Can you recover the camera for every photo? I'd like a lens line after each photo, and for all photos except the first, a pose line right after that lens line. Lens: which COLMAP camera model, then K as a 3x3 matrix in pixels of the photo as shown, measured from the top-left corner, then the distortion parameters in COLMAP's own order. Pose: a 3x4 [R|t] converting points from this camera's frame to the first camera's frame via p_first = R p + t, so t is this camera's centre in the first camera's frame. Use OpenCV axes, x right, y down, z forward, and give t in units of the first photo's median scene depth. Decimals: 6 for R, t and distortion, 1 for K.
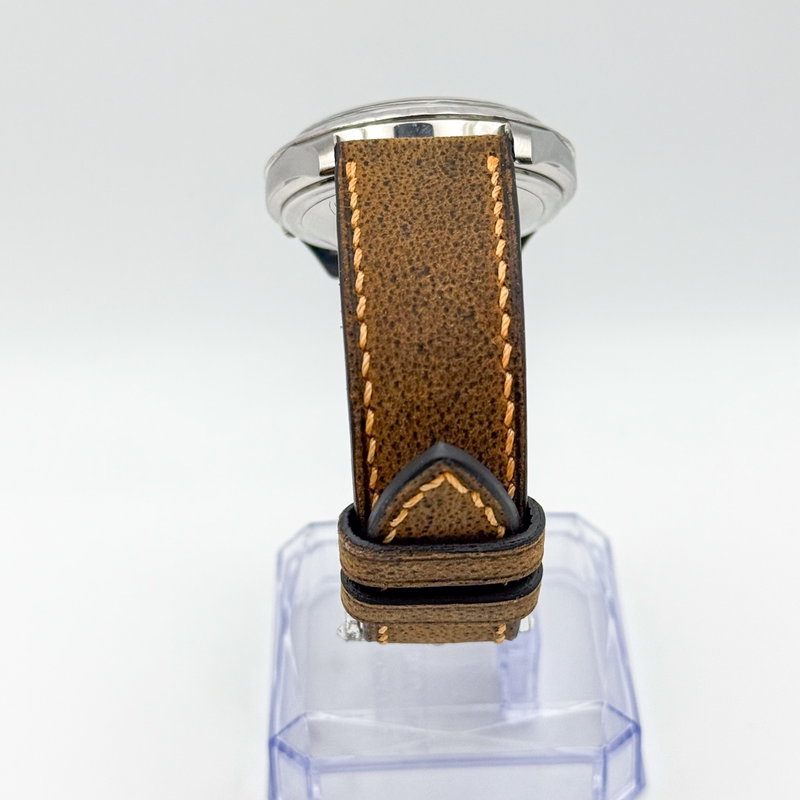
lens RADIAL K [[1995.8, 0, 400.0], [0, 1995.8, 400.0], [0, 0, 1]] dist [0.266314, -0.178207]
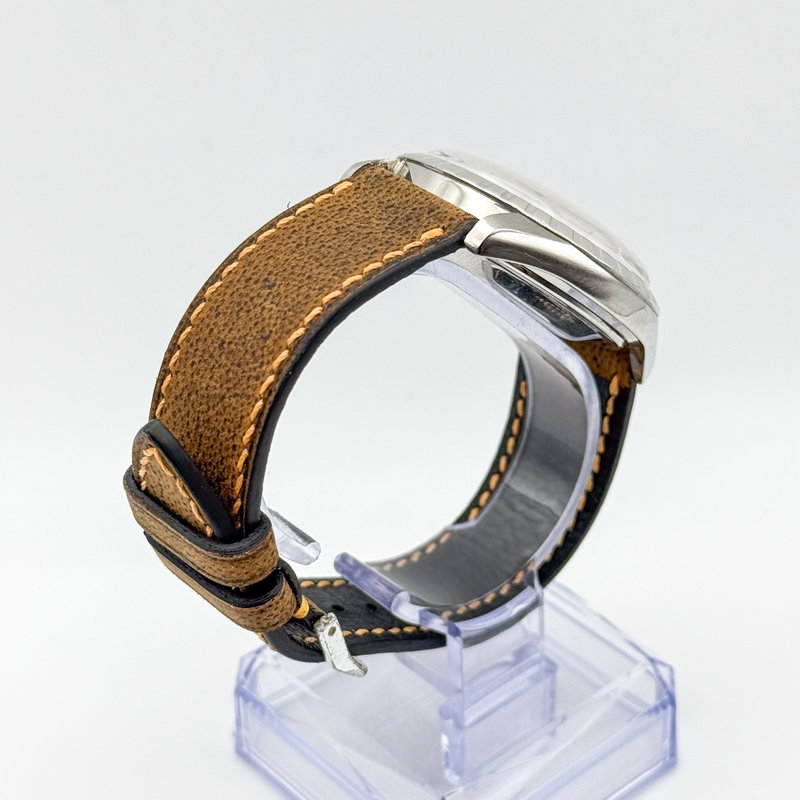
lens RADIAL K [[1995.8, 0, 400.0], [0, 1995.8, 400.0], [0, 0, 1]] dist [0.266314, -0.178207]
pose [[0.638461, 0.442017, -0.630071, 0.764695], [-0.432773, 0.883142, 0.181019, -0.236145], [0.636455, 0.157104, 0.755144, 0.246729]]
